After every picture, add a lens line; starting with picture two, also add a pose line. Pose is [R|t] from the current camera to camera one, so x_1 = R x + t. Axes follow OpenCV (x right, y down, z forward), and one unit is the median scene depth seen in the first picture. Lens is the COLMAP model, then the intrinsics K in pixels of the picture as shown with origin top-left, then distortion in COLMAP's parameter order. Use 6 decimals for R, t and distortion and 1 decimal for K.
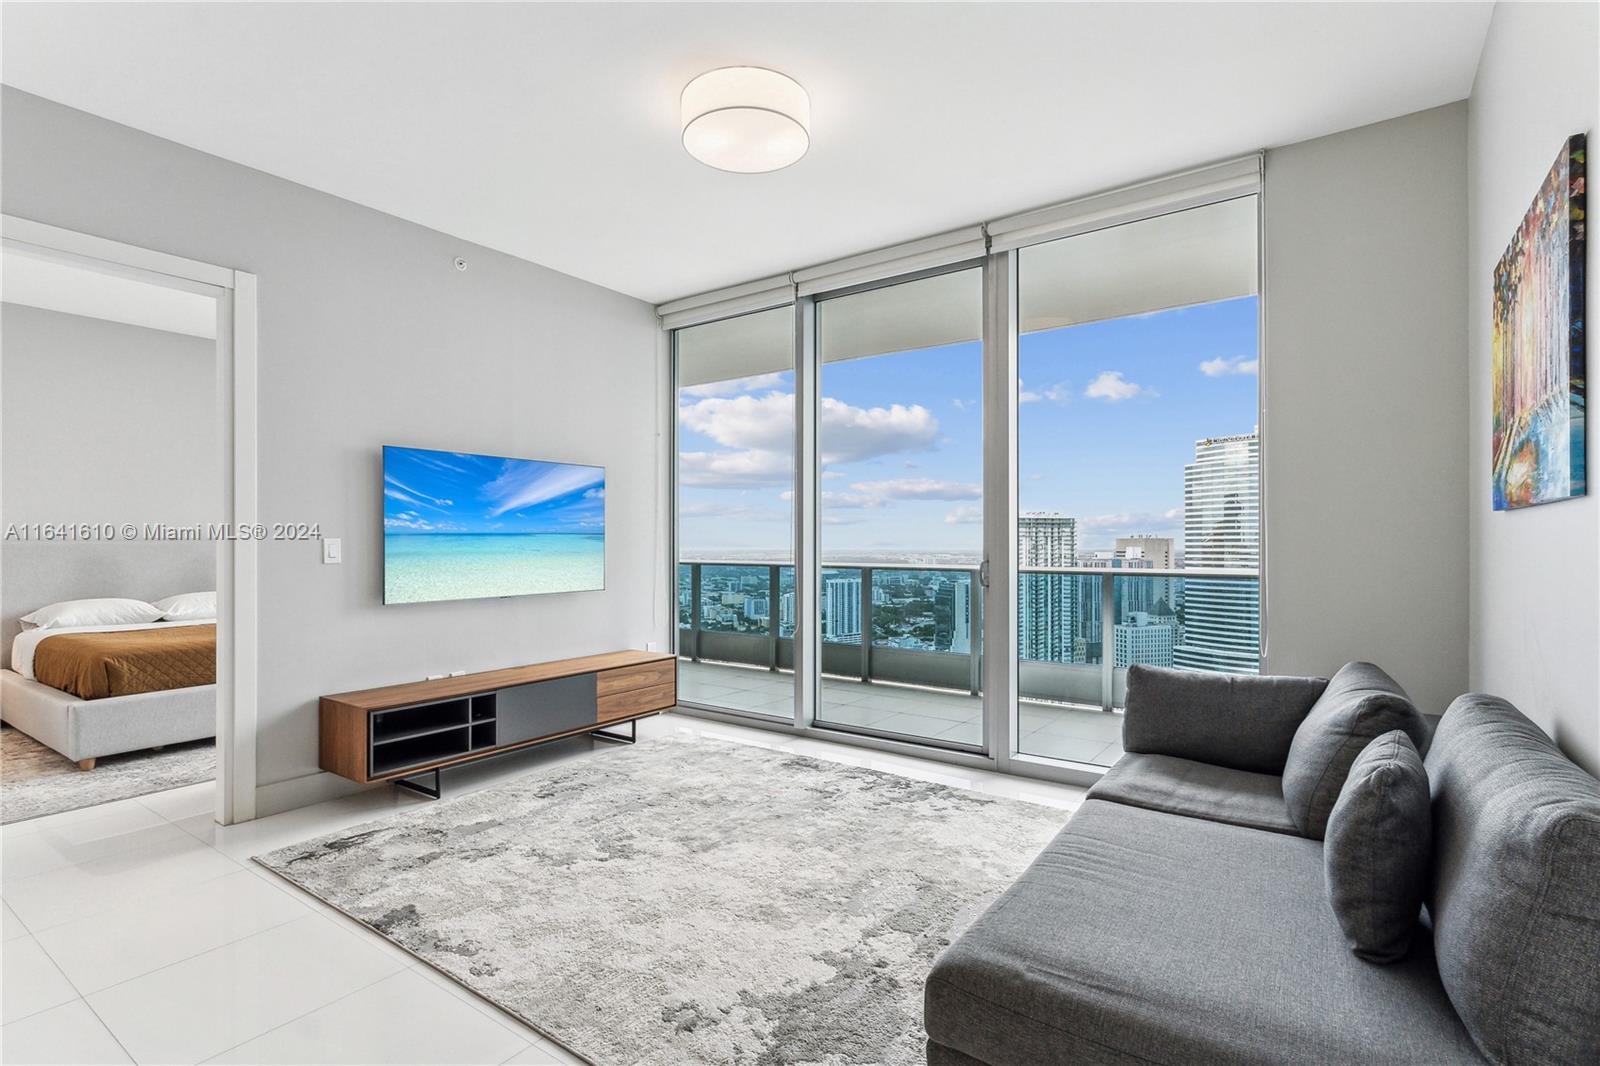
lens RADIAL K [[760.0, 0, 834.4], [0, 760.0, 538.1], [0, 0, 1]] dist [0.012072, -0.006022]
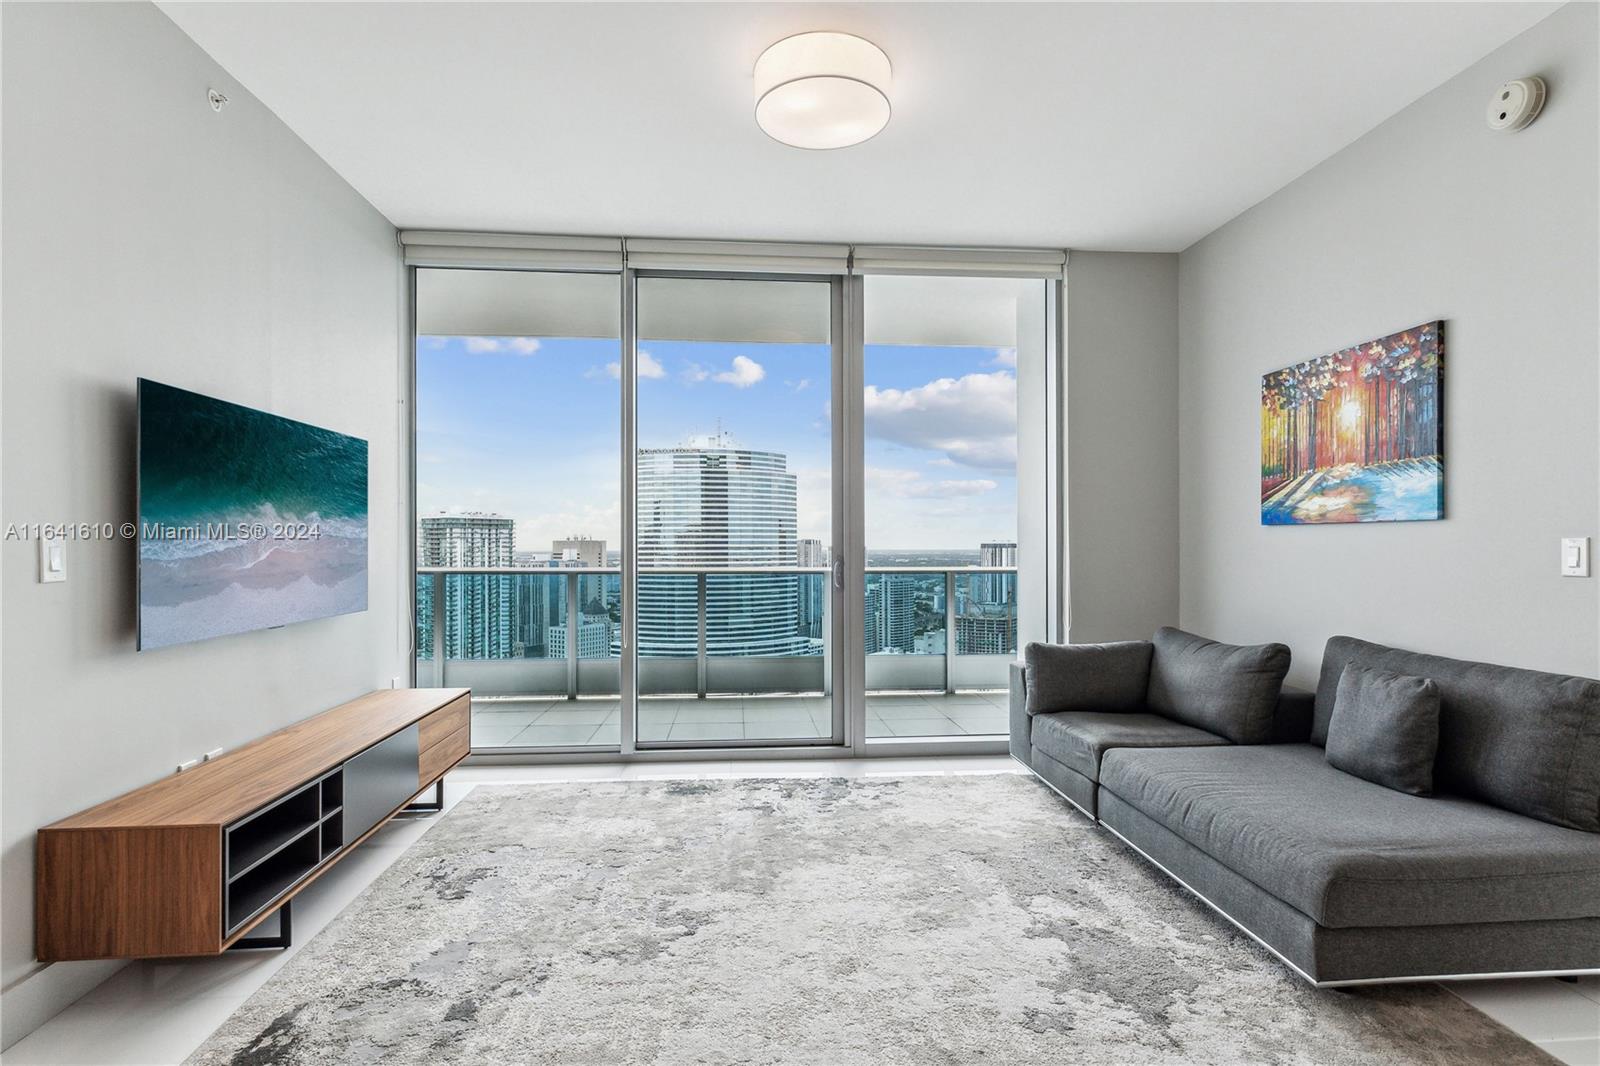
lens RADIAL K [[760.0, 0, 808.8], [0, 760.0, 544.5], [0, 0, 1]] dist [0.012072, -0.006022]
pose [[0.777253, 0.000757, 0.629188, -0.553718], [-0.003883, 0.999986, 0.003594, 0.001521], [-0.629176, -0.005236, 0.777245, 0.221198]]
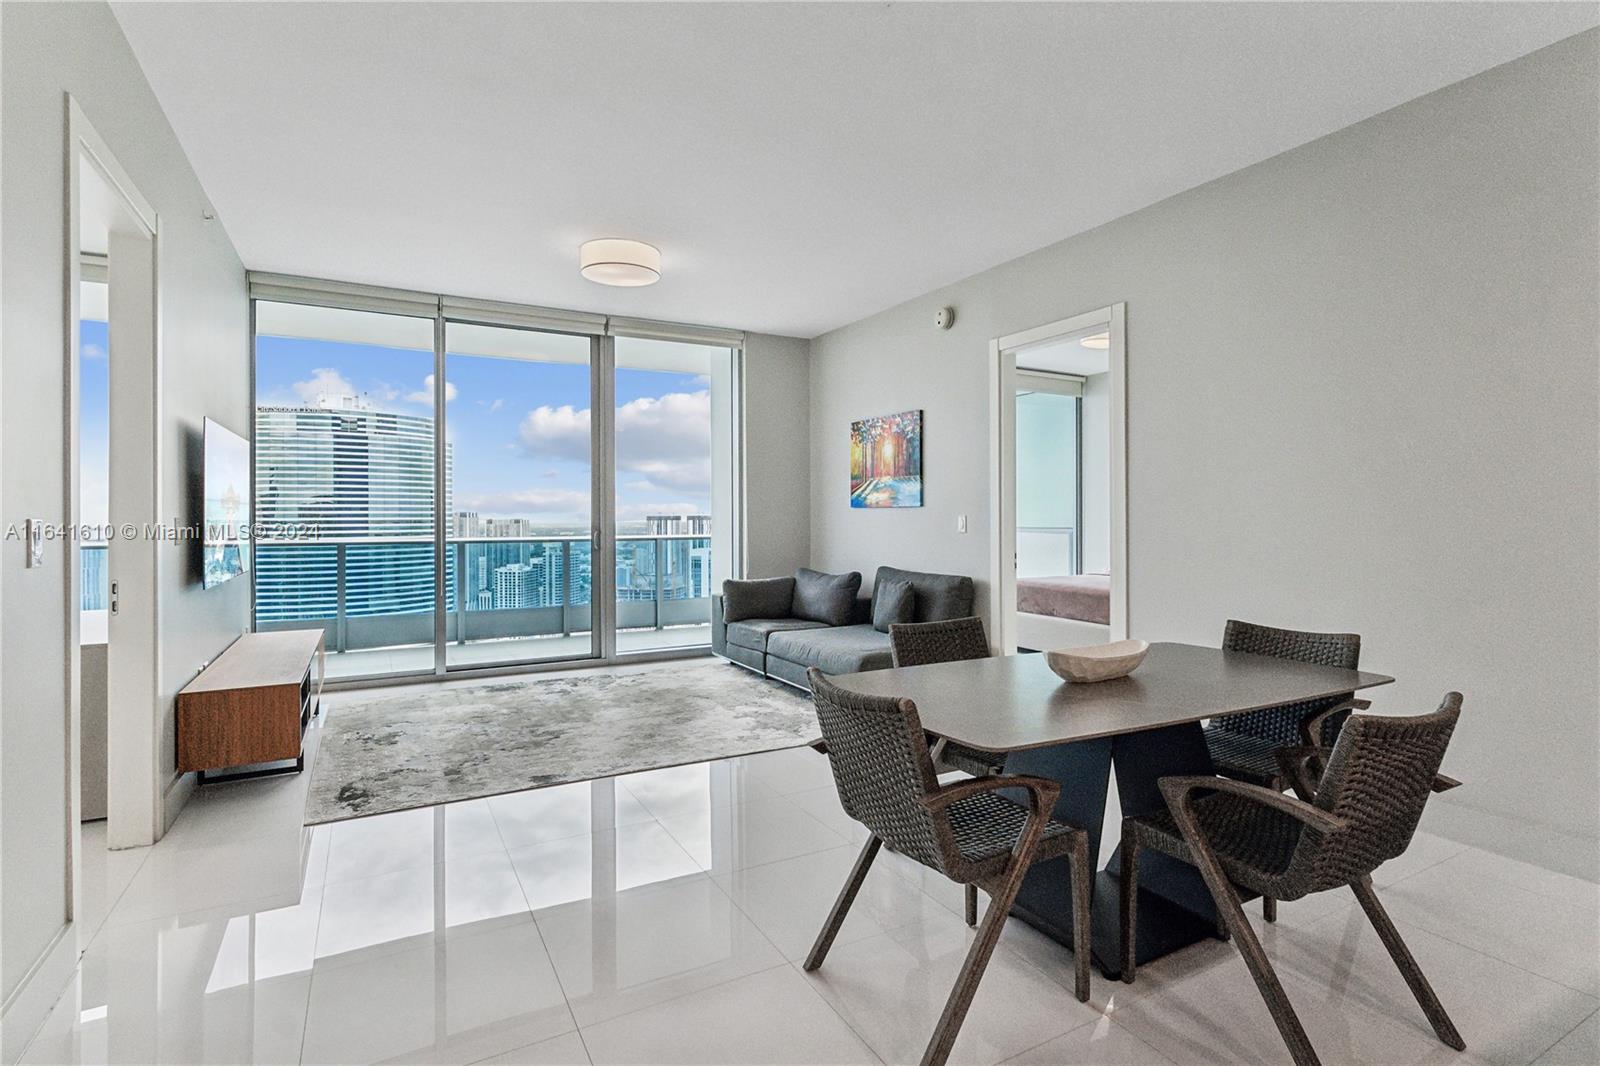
lens RADIAL K [[760.0, 0, 802.5], [0, 760.0, 510.5], [0, 0, 1]] dist [0.012072, -0.006022]
pose [[0.445667, 0.007200, 0.895170, -1.081021], [-0.003146, 0.999974, -0.006477, -0.004545], [-0.895193, 0.000071, 0.445678, -0.056277]]
